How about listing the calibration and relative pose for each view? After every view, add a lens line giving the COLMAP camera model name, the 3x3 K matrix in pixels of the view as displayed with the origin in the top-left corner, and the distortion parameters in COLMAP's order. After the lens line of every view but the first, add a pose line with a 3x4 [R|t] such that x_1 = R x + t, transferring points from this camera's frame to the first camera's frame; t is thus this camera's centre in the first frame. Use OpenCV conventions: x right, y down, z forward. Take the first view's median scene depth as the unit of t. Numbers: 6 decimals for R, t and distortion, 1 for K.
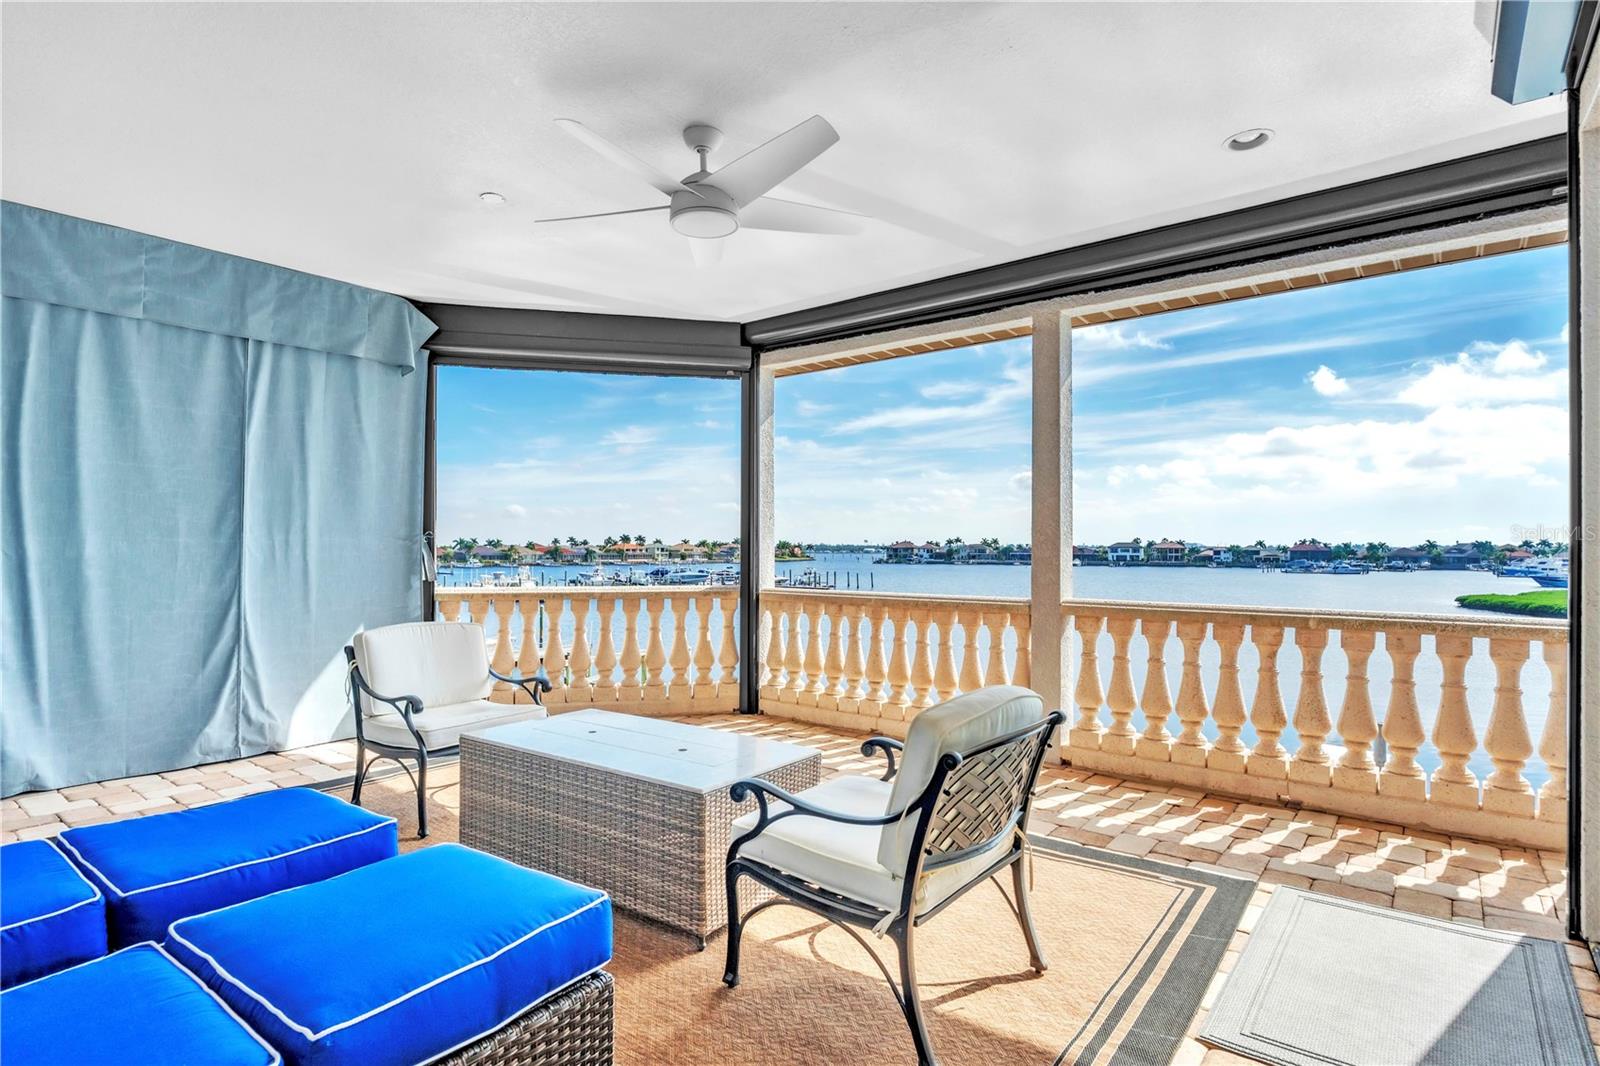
lens RADIAL K [[808.3, 0, 800.0], [0, 808.3, 533.0], [0, 0, 1]] dist [0.003565, 0.000266]
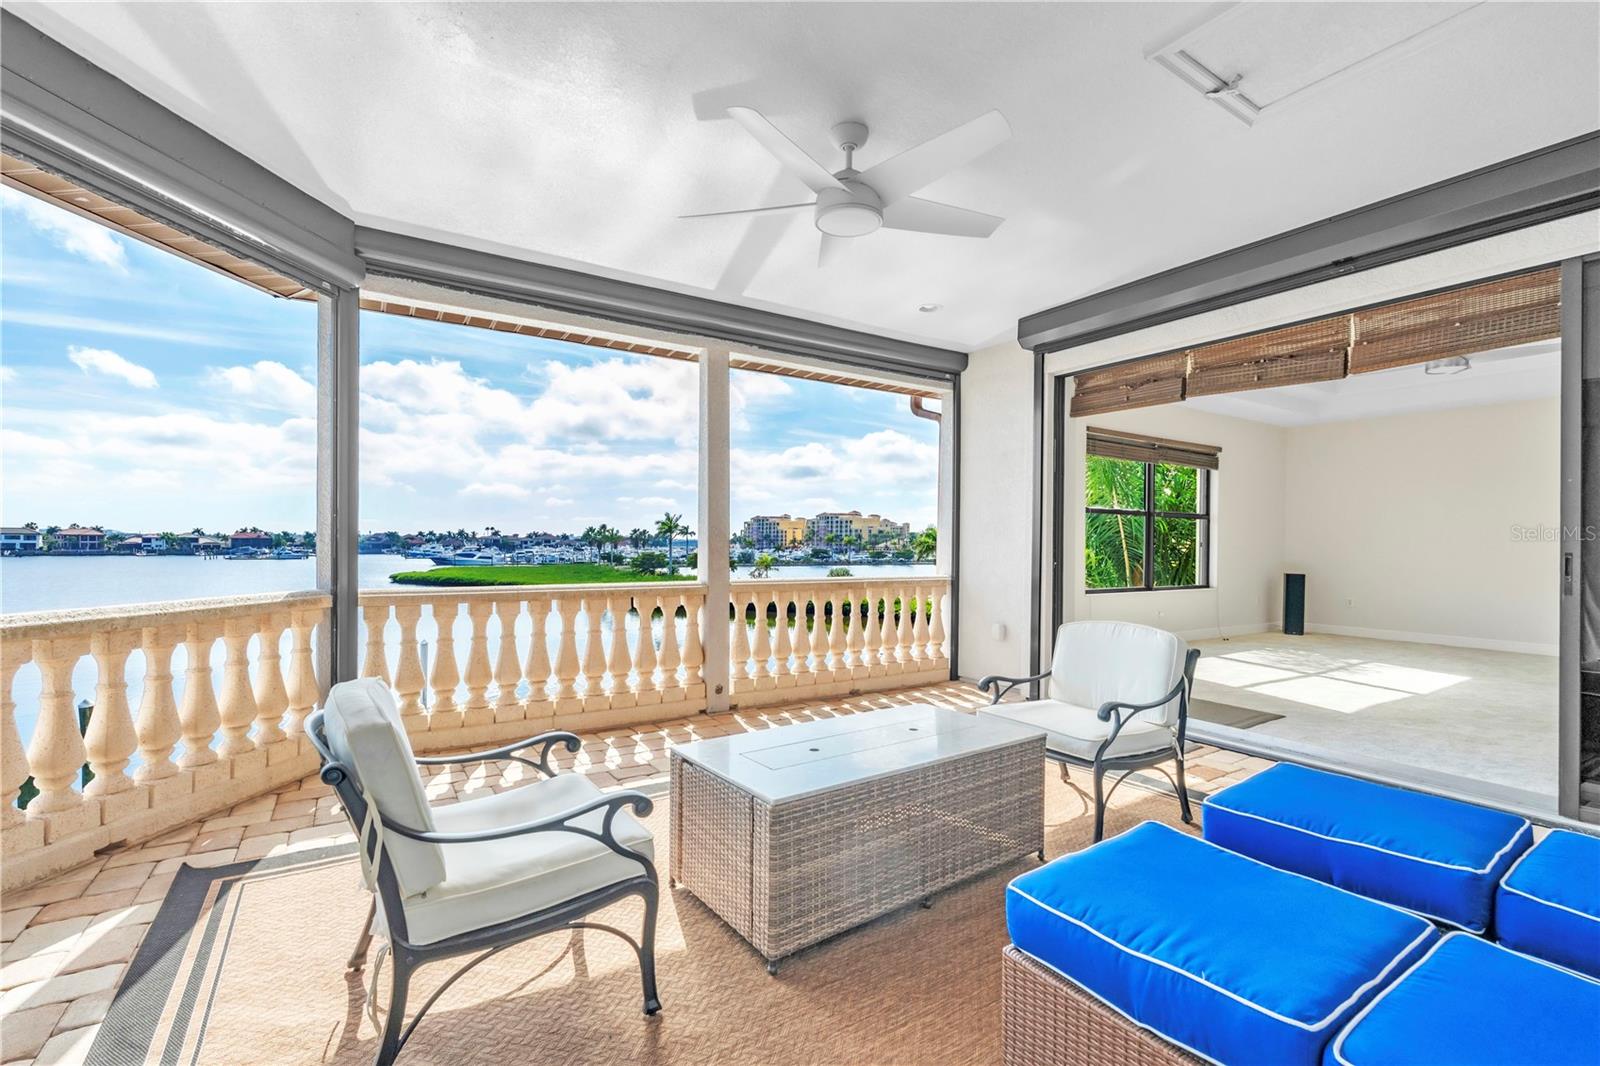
lens RADIAL K [[703.3, 0, 794.5], [0, 703.3, 542.4], [0, 0, 1]] dist [-0.006085, -0.000116]
pose [[0.324160, -0.001553, 0.946001, -0.488566], [-0.024381, 0.999653, 0.009996, 0.006469], [-0.945688, -0.026305, 0.324009, 0.387545]]
